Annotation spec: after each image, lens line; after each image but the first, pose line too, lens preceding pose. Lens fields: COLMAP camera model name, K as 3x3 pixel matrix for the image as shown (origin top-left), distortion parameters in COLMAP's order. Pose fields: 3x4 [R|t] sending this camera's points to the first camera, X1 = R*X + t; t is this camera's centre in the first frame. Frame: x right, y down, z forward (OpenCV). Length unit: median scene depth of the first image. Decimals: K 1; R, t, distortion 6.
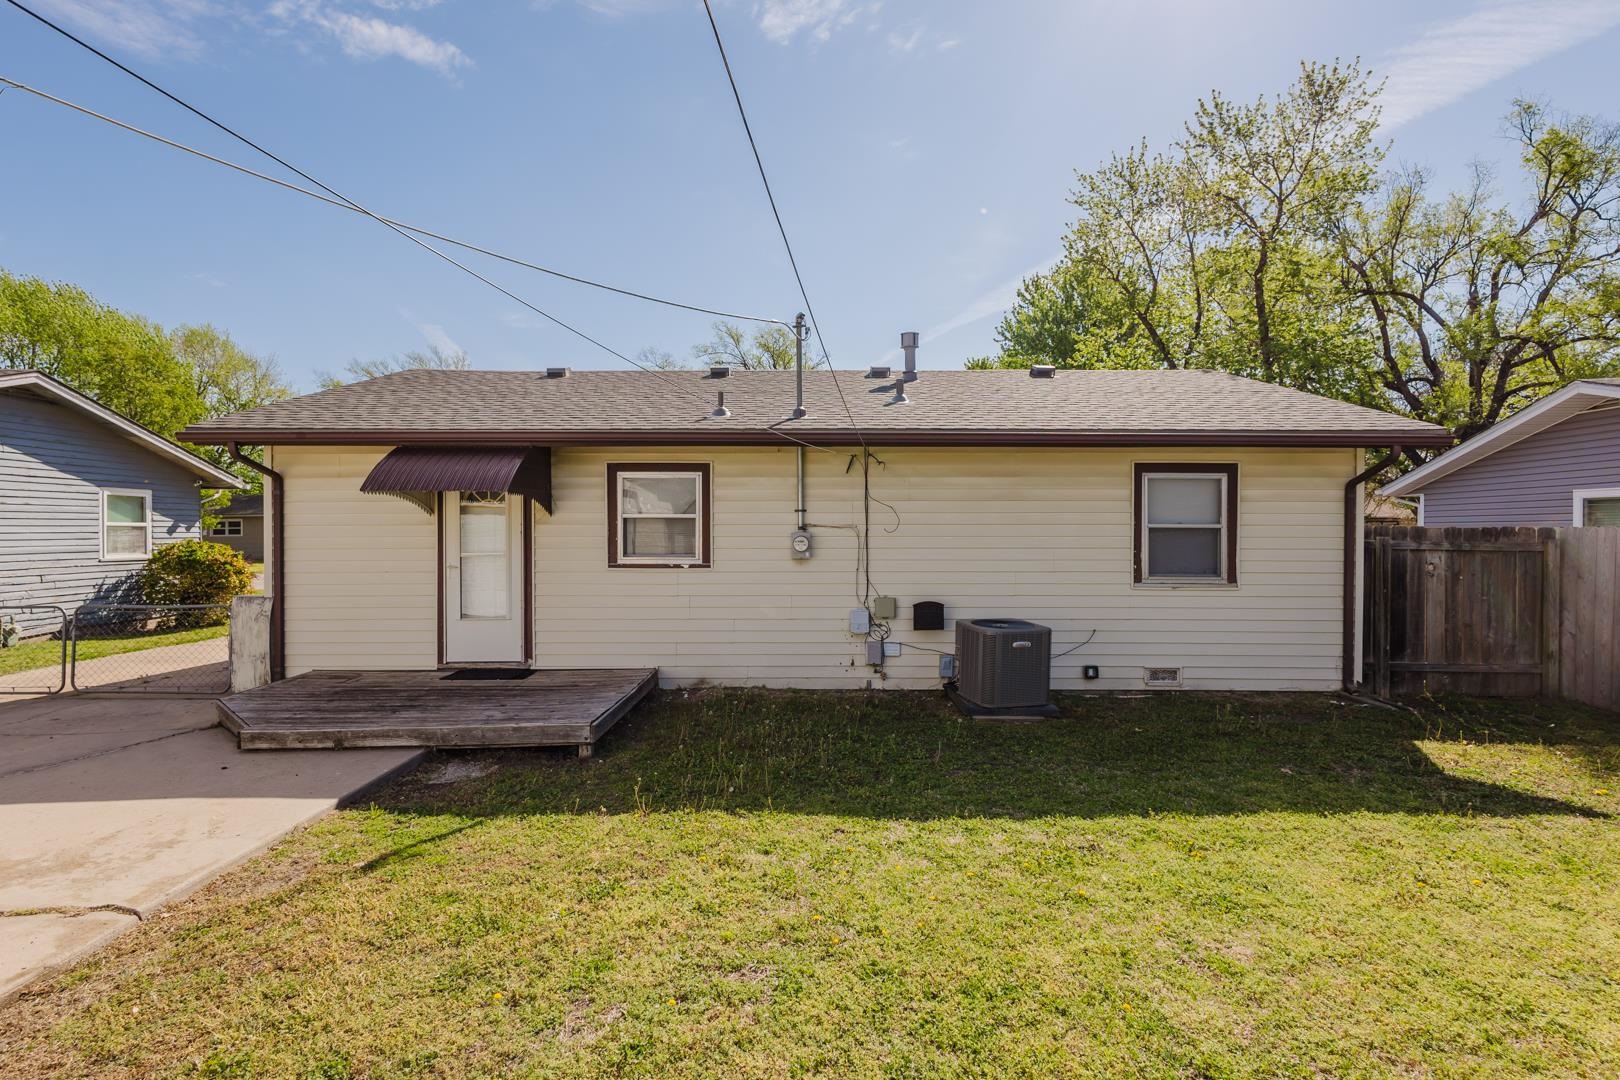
lens RADIAL K [[783.3, 0, 801.2], [0, 783.3, 556.9], [0, 0, 1]] dist [0.013121, -0.004505]
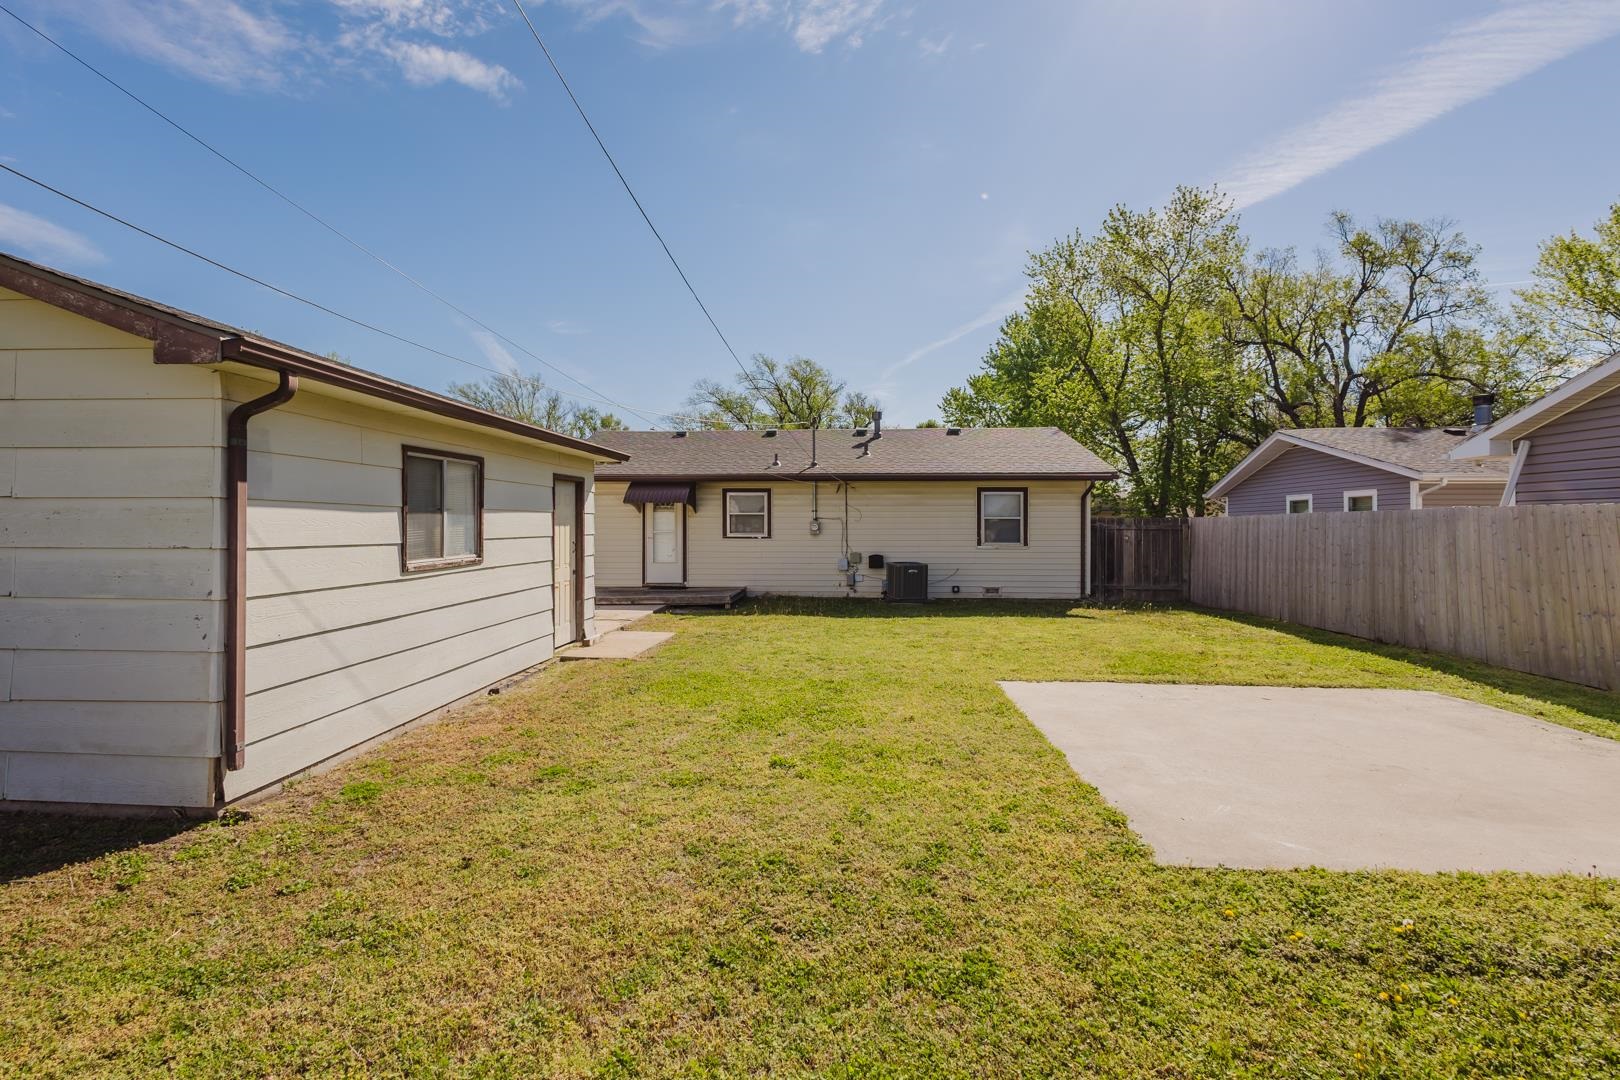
lens RADIAL K [[783.3, 0, 789.7], [0, 783.3, 525.4], [0, 0, 1]] dist [0.013121, -0.004505]
pose [[0.998301, -0.002492, -0.058222, 0.054307], [0.000621, 0.999484, -0.032119, 0.046097], [0.058272, 0.032028, 0.997787, -1.072819]]
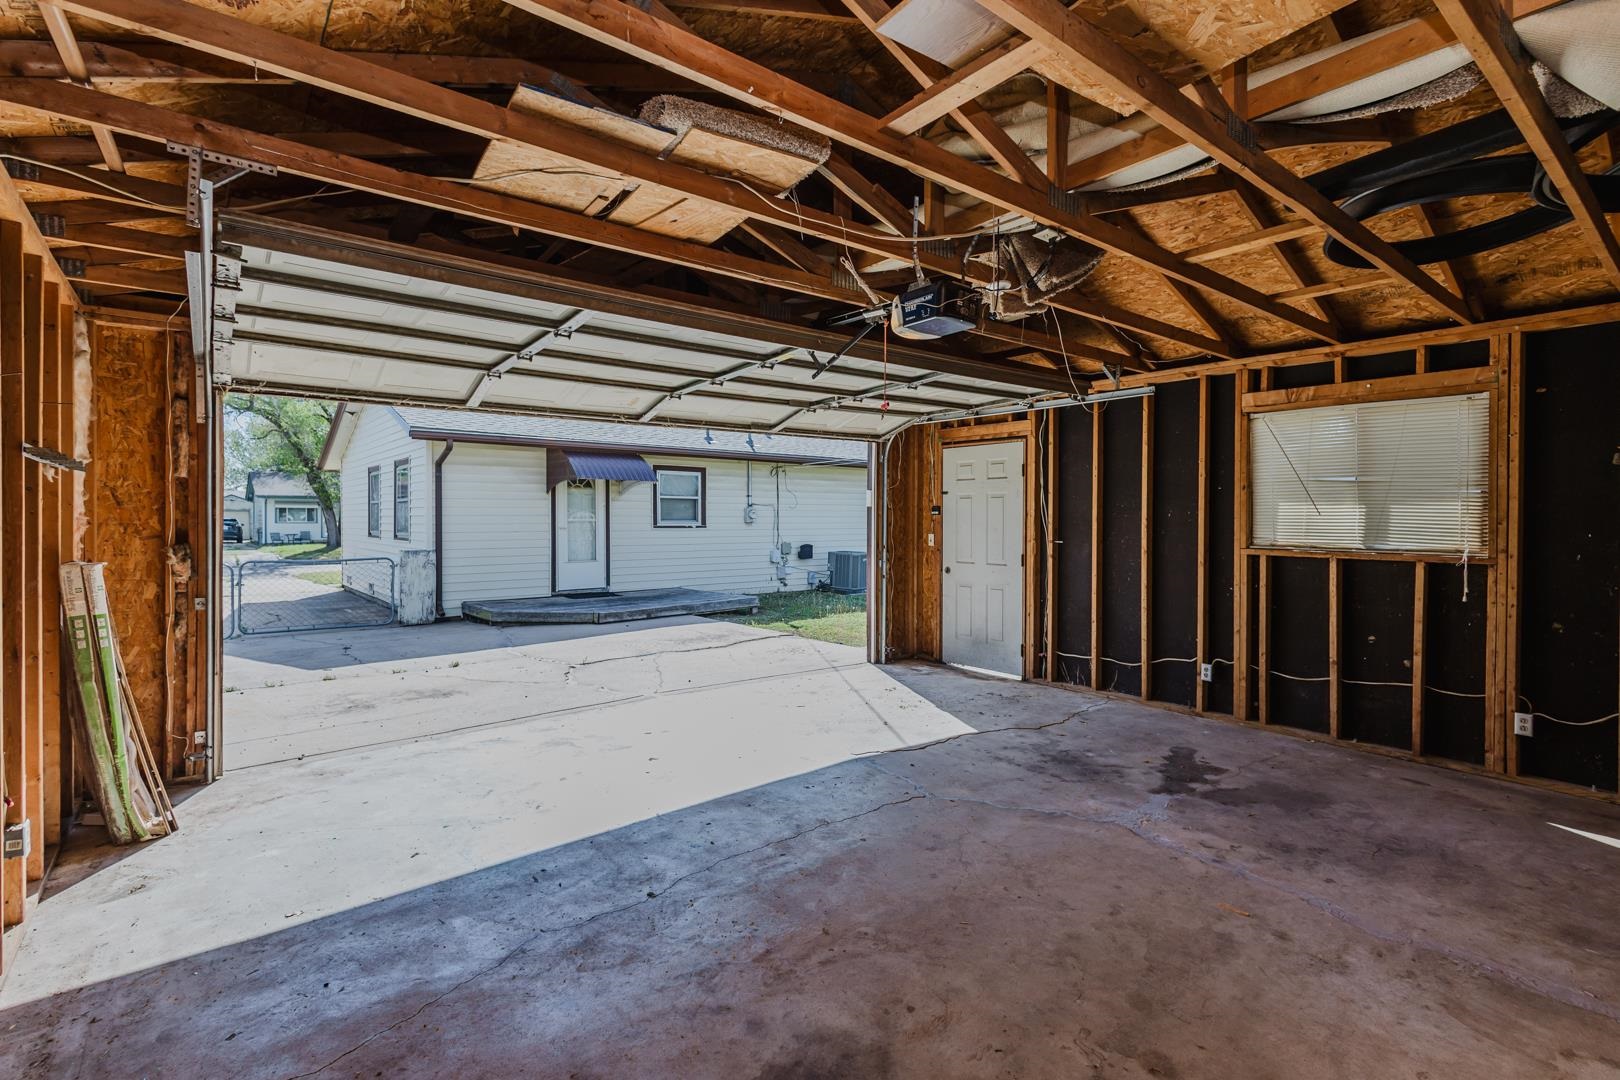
lens RADIAL K [[783.3, 0, 819.4], [0, 783.3, 532.9], [0, 0, 1]] dist [0.013121, -0.004505]
pose [[0.769692, -0.010155, 0.638335, -1.029581], [0.017747, 0.999827, -0.005493, 0.039527], [-0.638169, 0.015557, 0.769739, -0.499476]]
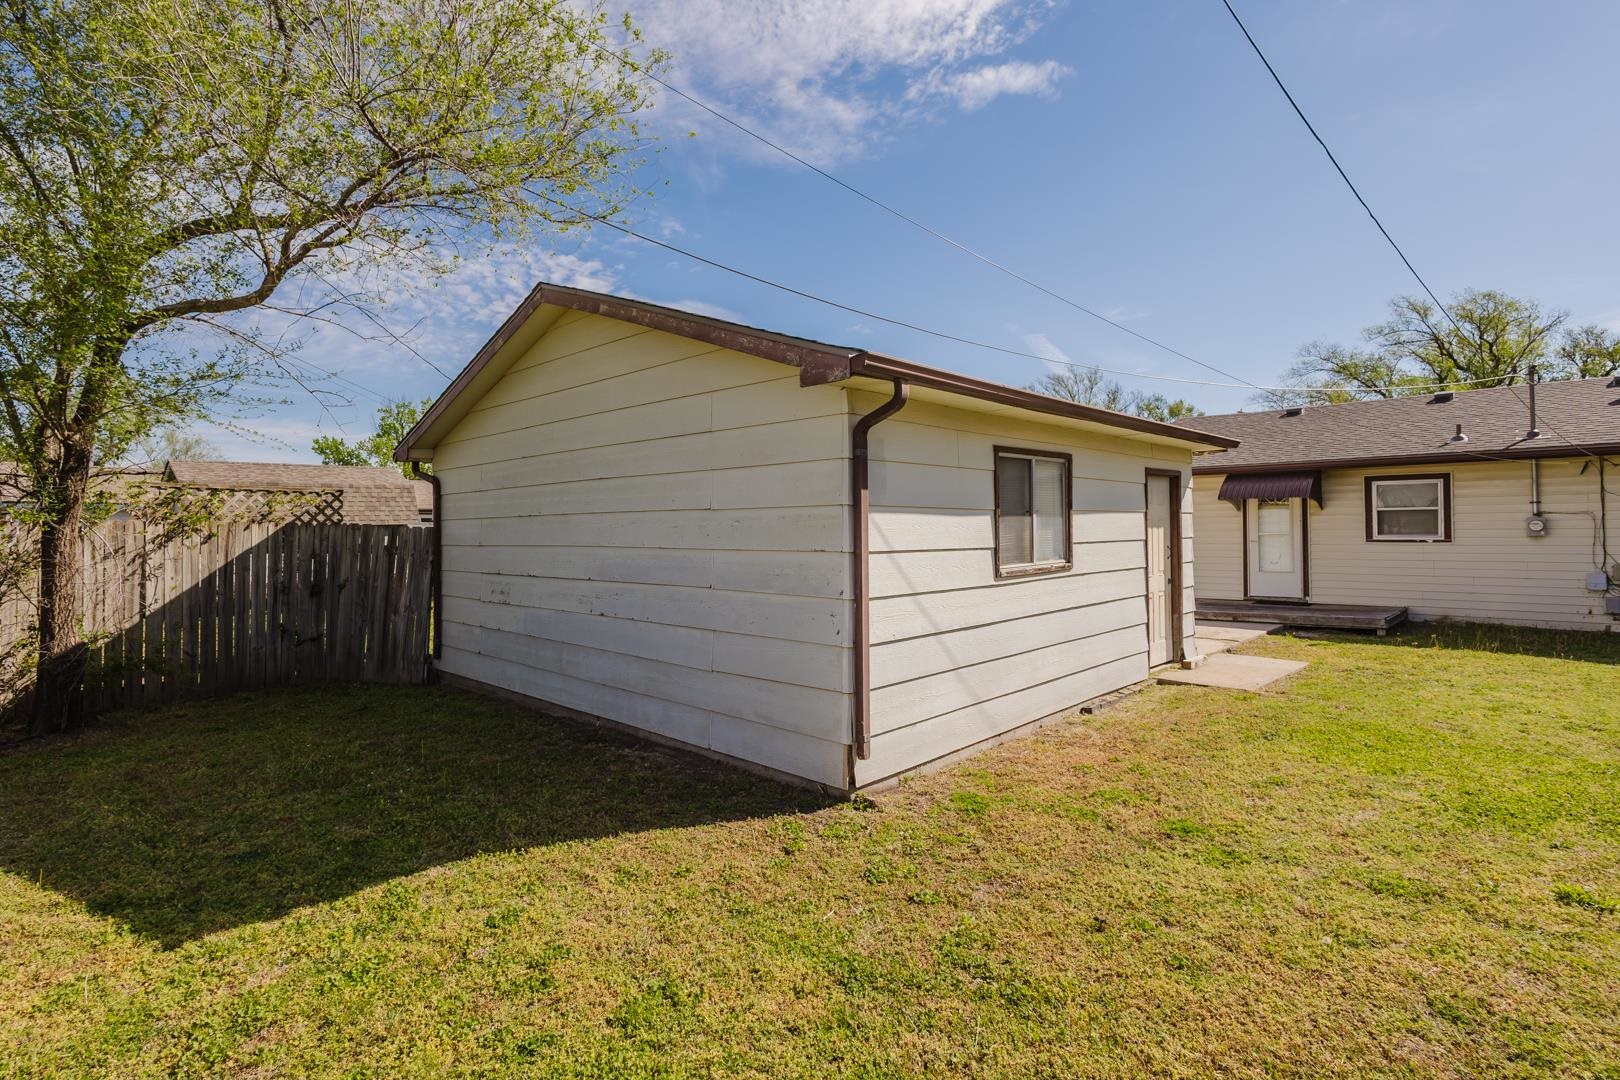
lens RADIAL K [[783.3, 0, 758.7], [0, 783.3, 546.0], [0, 0, 1]] dist [0.013121, -0.004505]
pose [[0.721324, 0.004805, -0.692581, -0.025118], [-0.010883, 0.999931, -0.004398, 0.042588], [0.692512, 0.010710, 0.721326, -1.012748]]
